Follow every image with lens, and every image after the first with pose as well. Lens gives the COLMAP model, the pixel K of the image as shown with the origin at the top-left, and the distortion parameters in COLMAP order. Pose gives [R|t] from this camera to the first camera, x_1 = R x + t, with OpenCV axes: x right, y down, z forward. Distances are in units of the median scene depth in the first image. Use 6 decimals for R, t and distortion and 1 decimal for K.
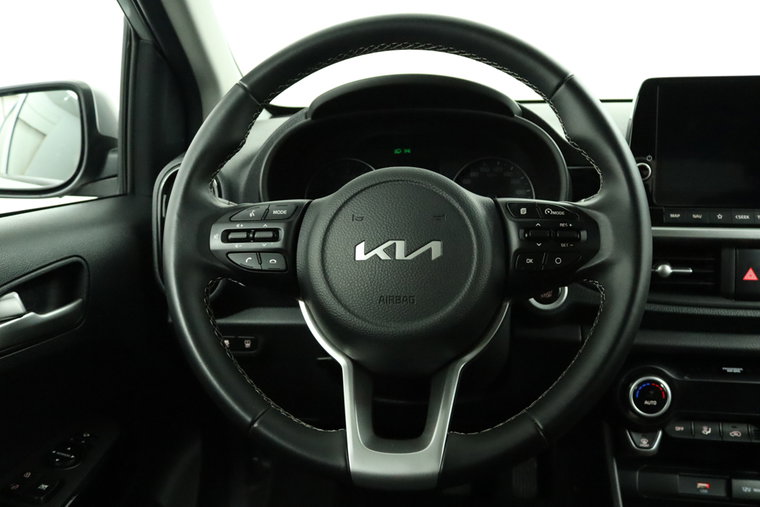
lens RADIAL K [[646.4, 0, 378.7], [0, 646.4, 254.4], [0, 0, 1]] dist [-0.127092, 0.109602]
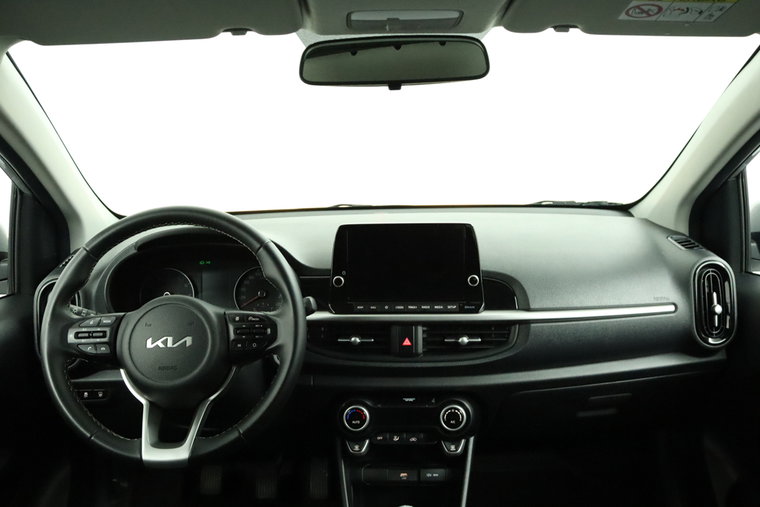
lens RADIAL K [[646.4, 0, 363.2], [0, 646.4, 265.3], [0, 0, 1]] dist [-0.127092, 0.109602]
pose [[0.989748, -0.020318, 0.141375, 0.310188], [0.027119, 0.998557, -0.046347, -0.119482], [-0.140229, 0.049706, 0.988871, -0.875097]]
